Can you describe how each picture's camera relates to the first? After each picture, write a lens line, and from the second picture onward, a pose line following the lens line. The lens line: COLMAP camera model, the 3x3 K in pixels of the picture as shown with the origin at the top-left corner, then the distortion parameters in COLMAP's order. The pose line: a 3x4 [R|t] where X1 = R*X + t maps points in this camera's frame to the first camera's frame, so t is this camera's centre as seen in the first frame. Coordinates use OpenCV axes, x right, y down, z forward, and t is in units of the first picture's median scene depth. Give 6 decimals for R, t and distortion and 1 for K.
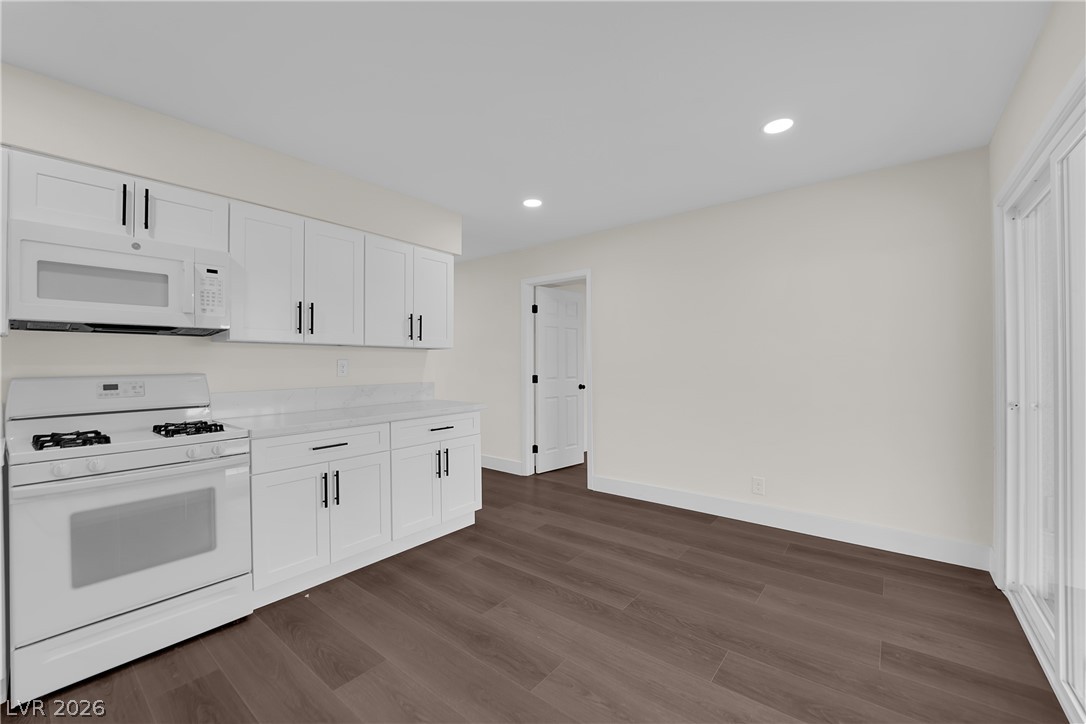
lens RADIAL K [[440.9, 0, 546.1], [0, 440.9, 357.6], [0, 0, 1]] dist [-0.003220, -0.000067]
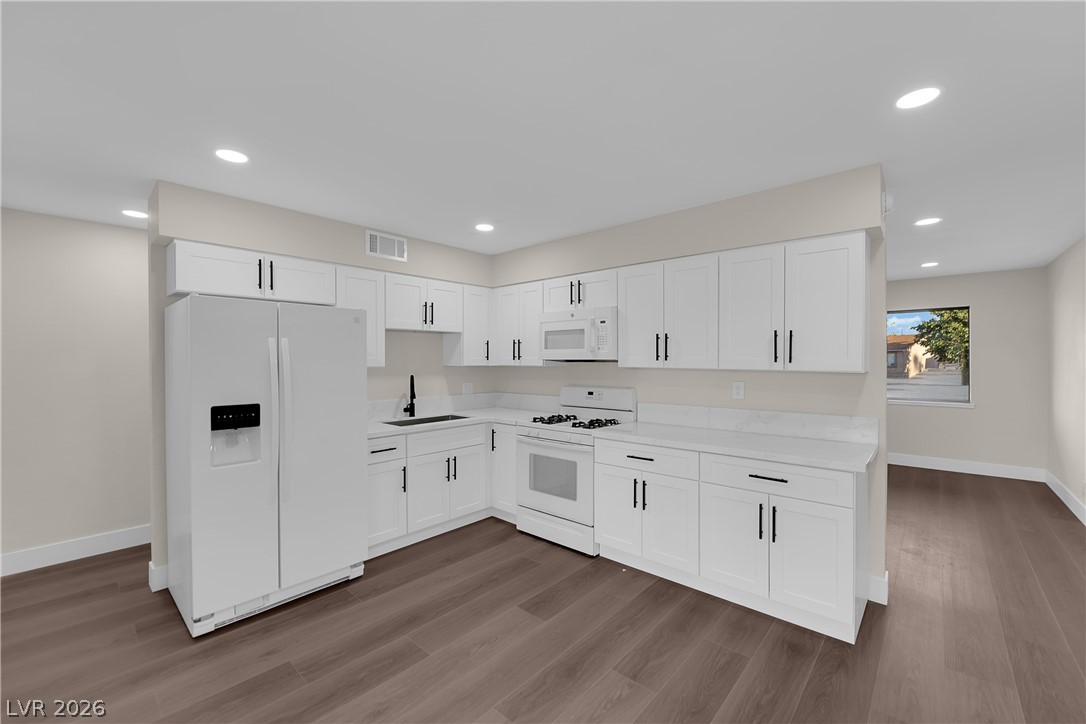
lens RADIAL K [[440.9, 0, 541.8], [0, 440.9, 361.9], [0, 0, 1]] dist [-0.003220, -0.000067]
pose [[-0.062562, 0.015538, -0.997920, 0.769493], [0.013053, 0.999806, 0.014749, -0.085470], [0.997956, -0.012103, -0.062753, 0.892943]]
